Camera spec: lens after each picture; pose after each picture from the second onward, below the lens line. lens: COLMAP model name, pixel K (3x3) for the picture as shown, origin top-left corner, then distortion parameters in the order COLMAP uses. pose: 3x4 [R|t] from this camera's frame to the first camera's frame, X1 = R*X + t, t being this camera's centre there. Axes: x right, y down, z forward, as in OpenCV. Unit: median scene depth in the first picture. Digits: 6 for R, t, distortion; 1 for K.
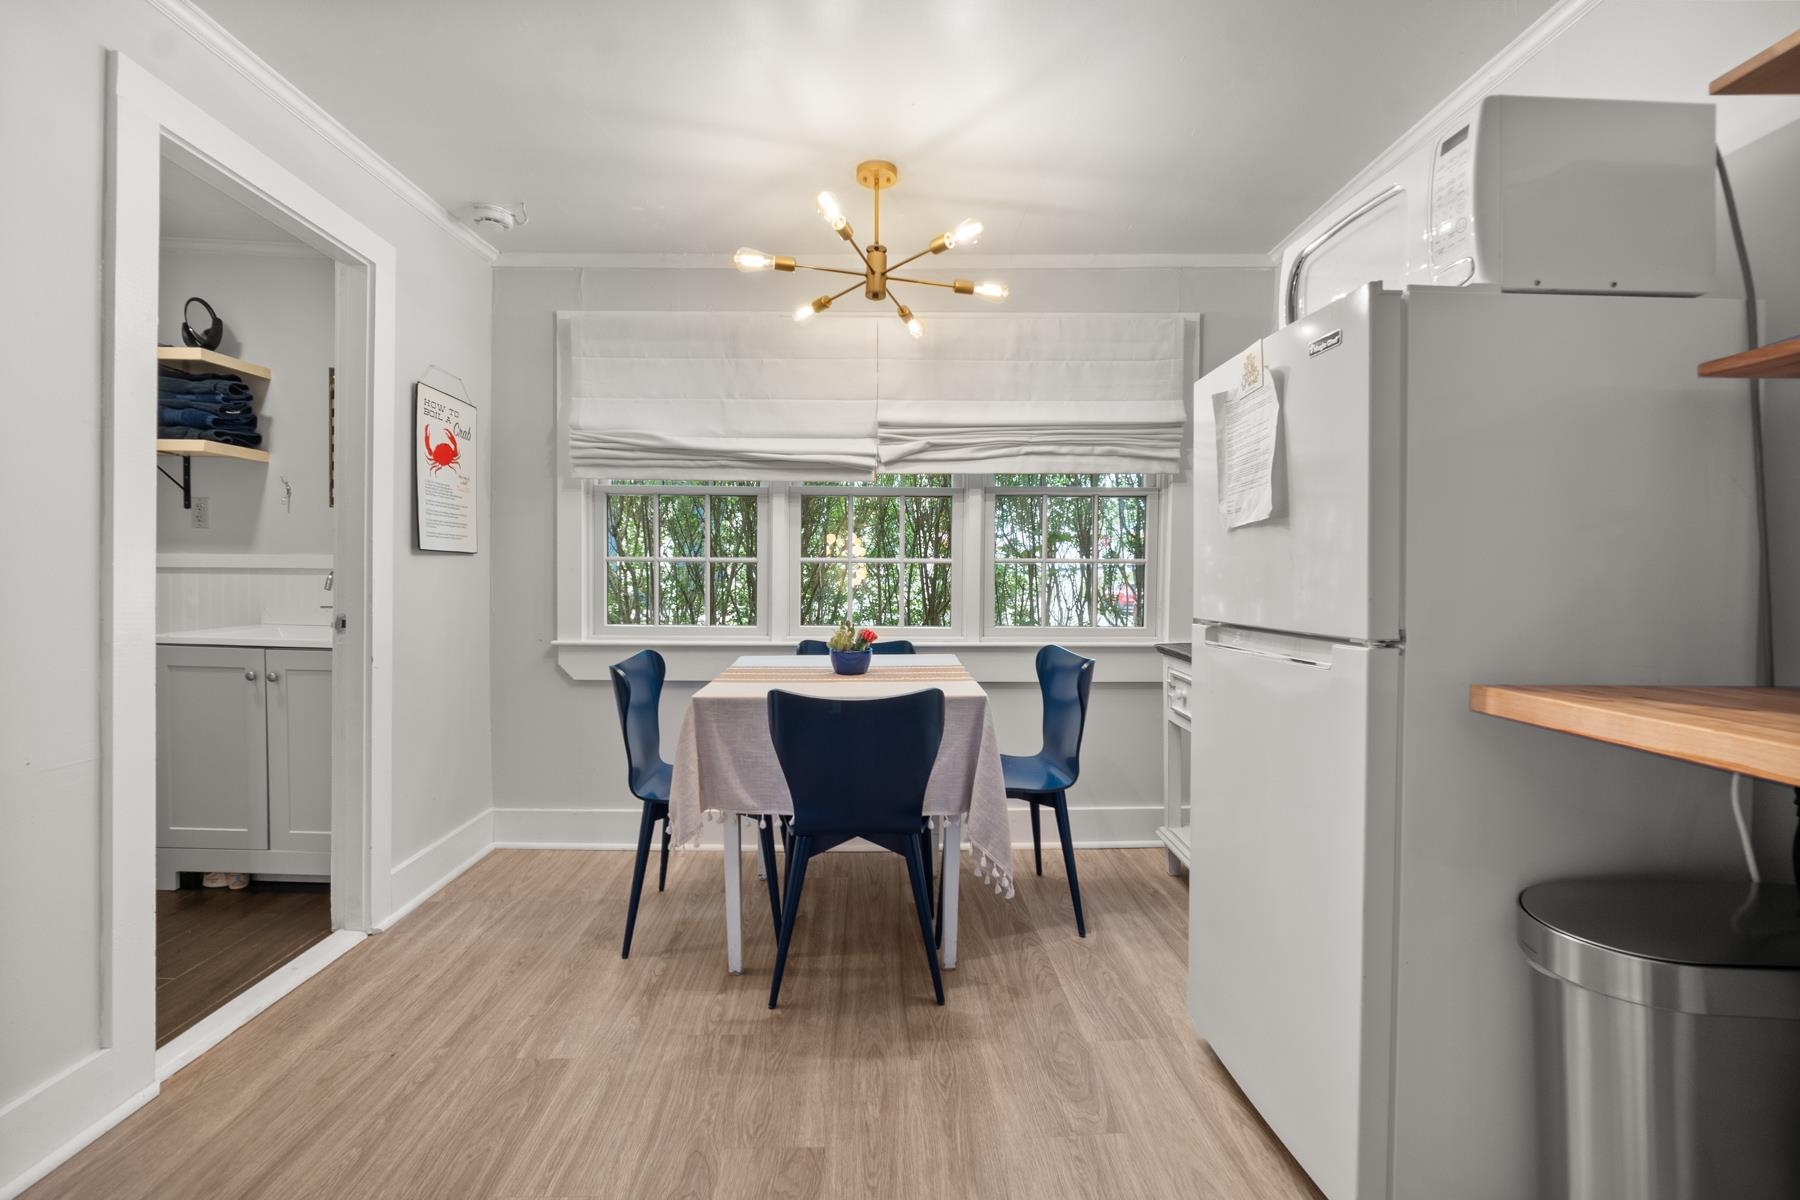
lens RADIAL K [[747.2, 0, 897.6], [0, 747.2, 595.3], [0, 0, 1]] dist [-0.011180, 0.000082]
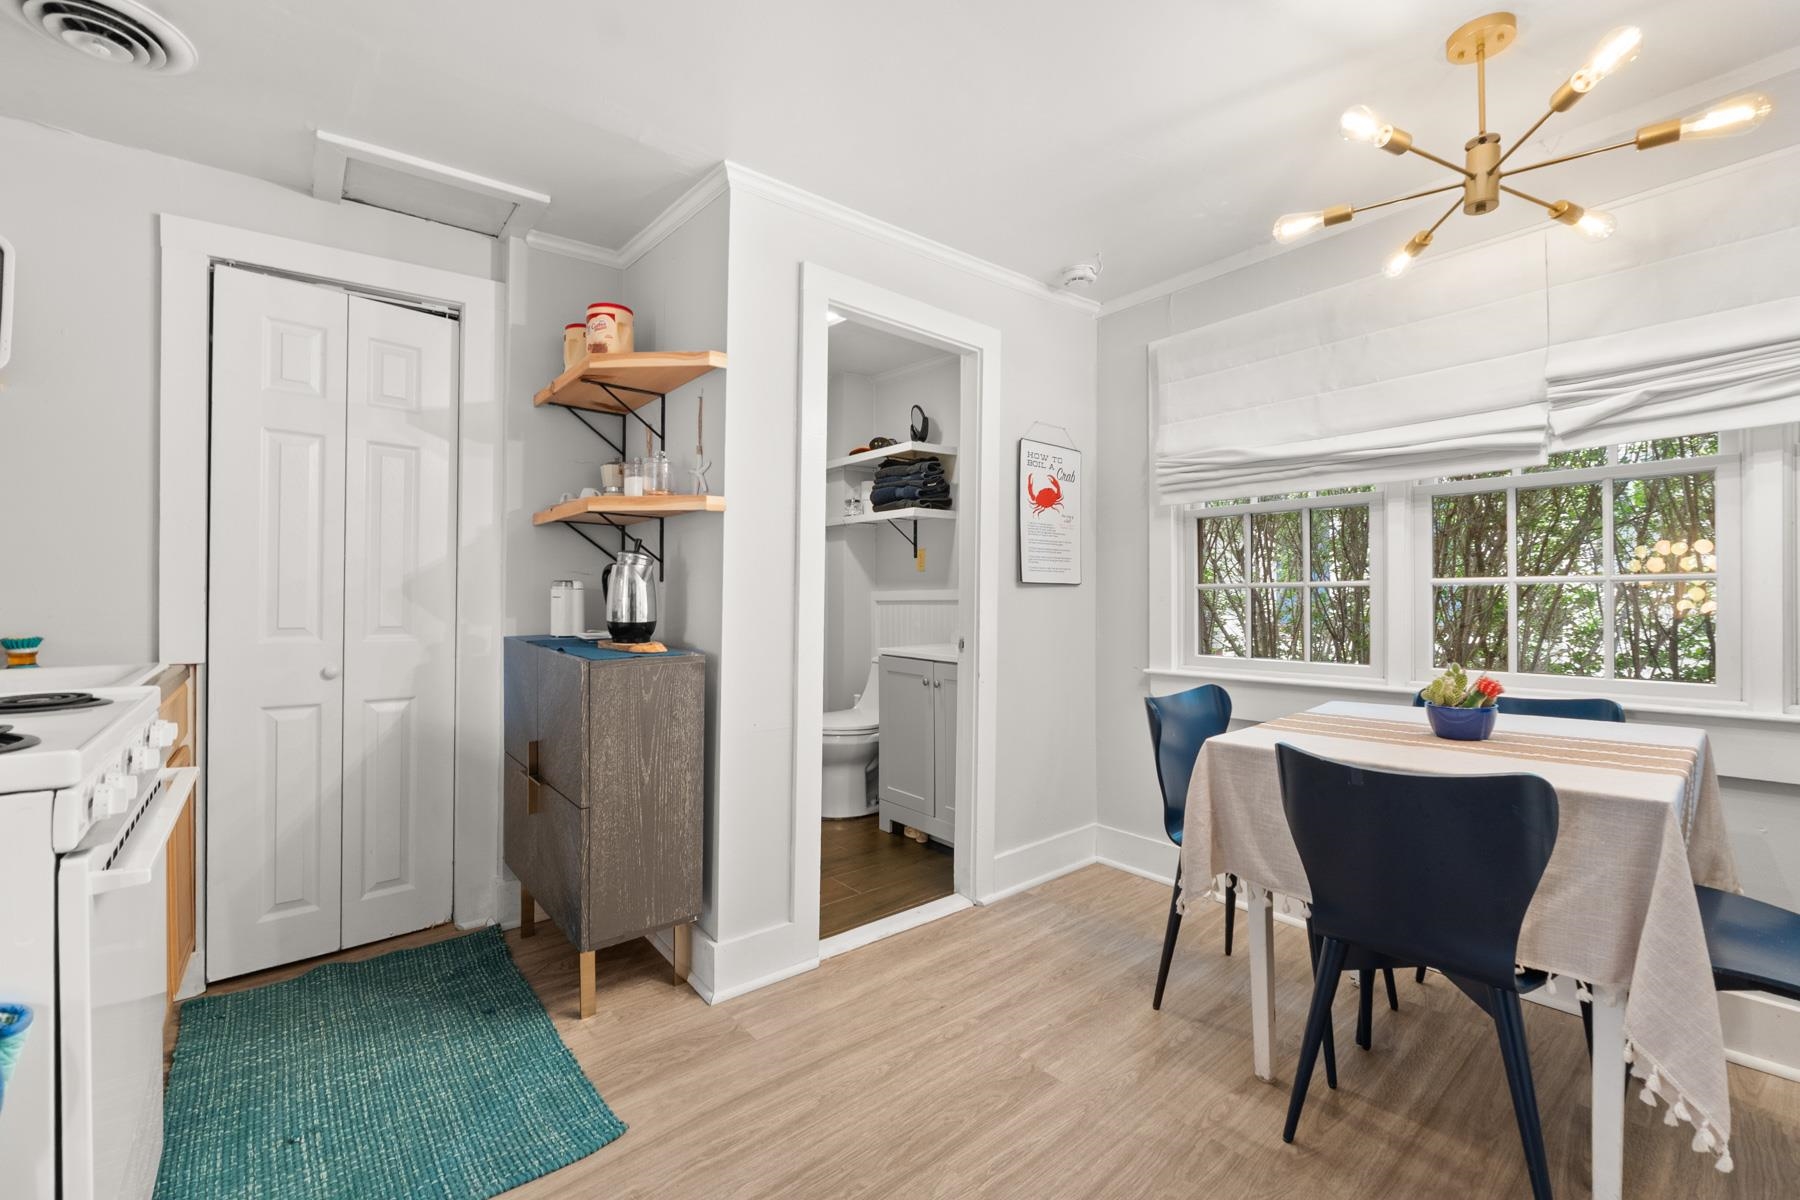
lens RADIAL K [[764.8, 0, 900.0], [0, 764.8, 600.0], [0, 0, 1]] dist [-0.012207, 0.000285]
pose [[0.615996, -0.011625, -0.787664, 0.180255], [-0.013198, 0.999598, -0.025074, -0.002400], [0.787639, 0.025841, 0.615595, 0.122759]]
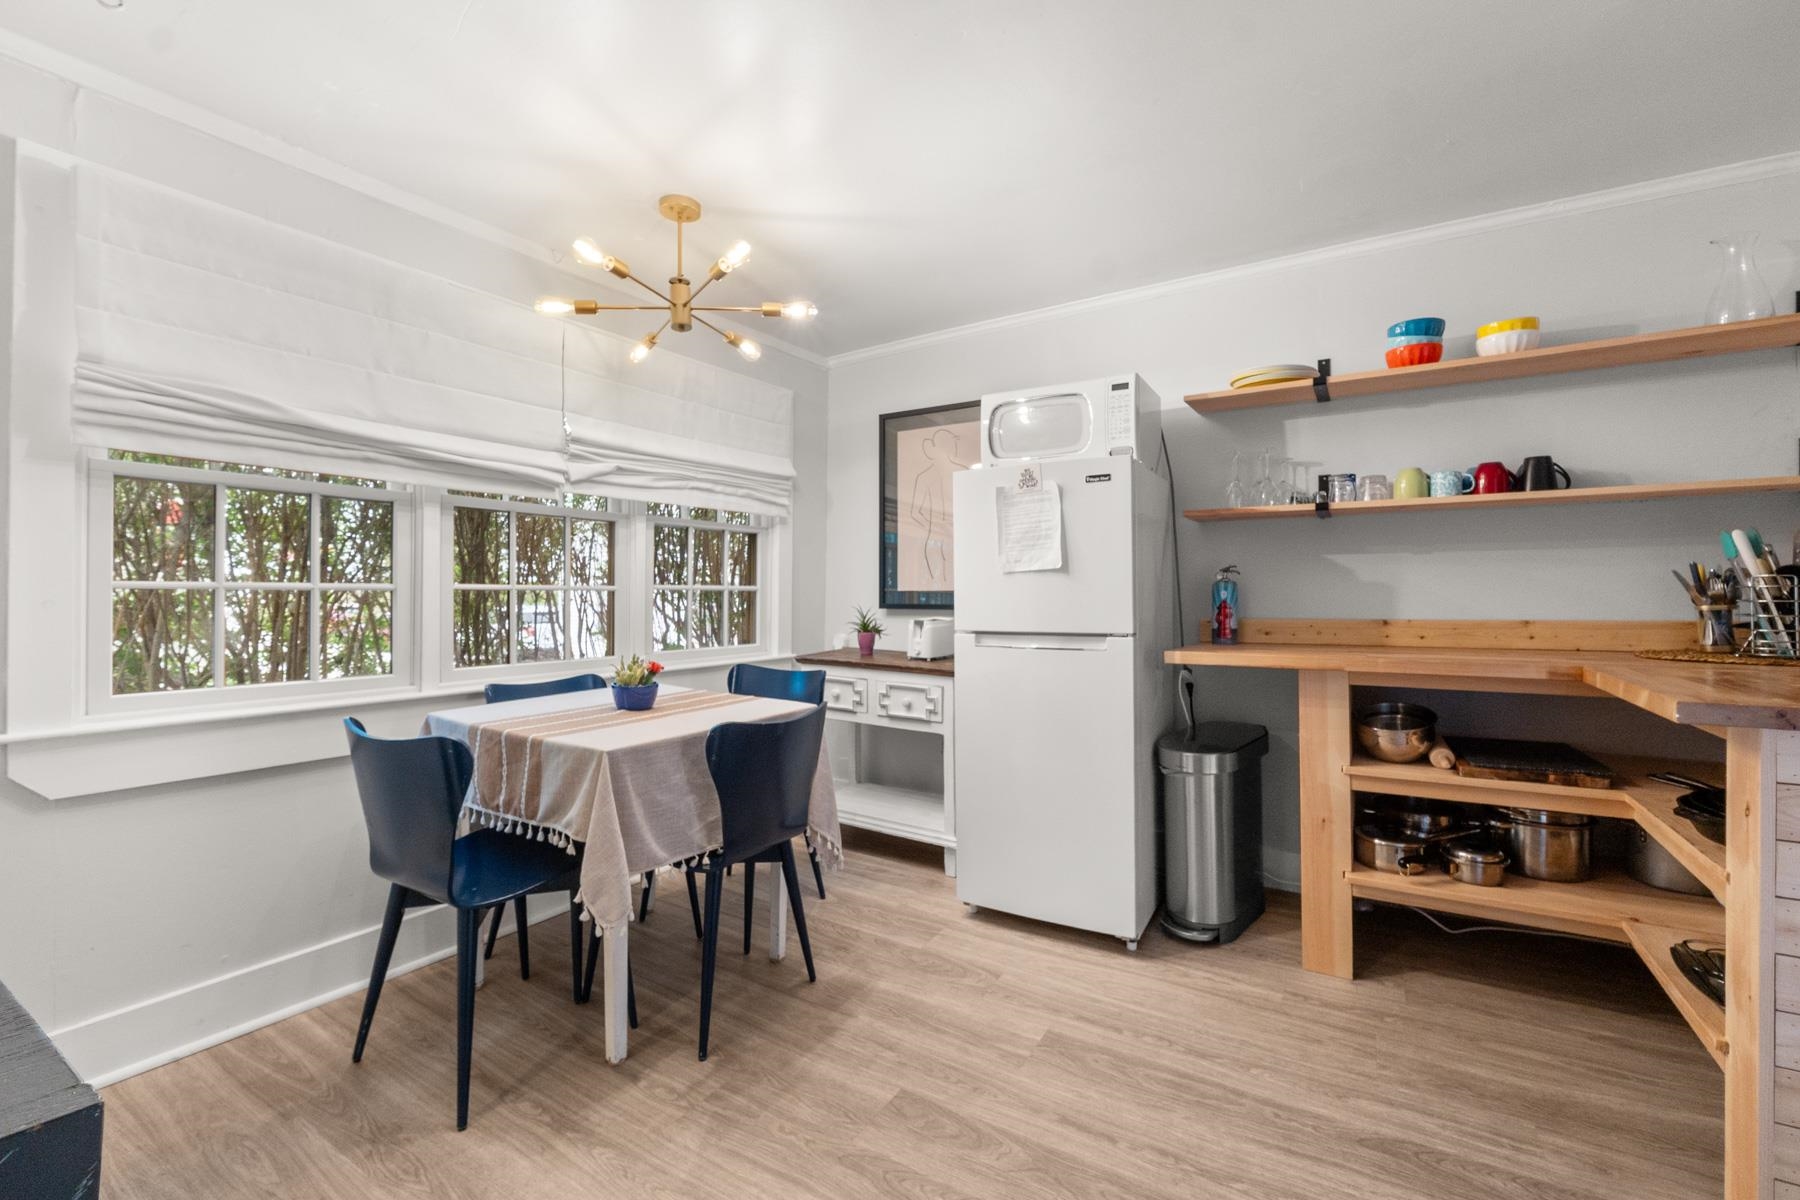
lens RADIAL K [[753.3, 0, 894.3], [0, 753.3, 592.4], [0, 0, 1]] dist [-0.012678, 0.000091]
pose [[0.554408, -0.004357, 0.832234, -0.667602], [0.030352, 0.999427, -0.014987, -0.018317], [-0.831692, 0.033569, 0.554222, 0.195902]]
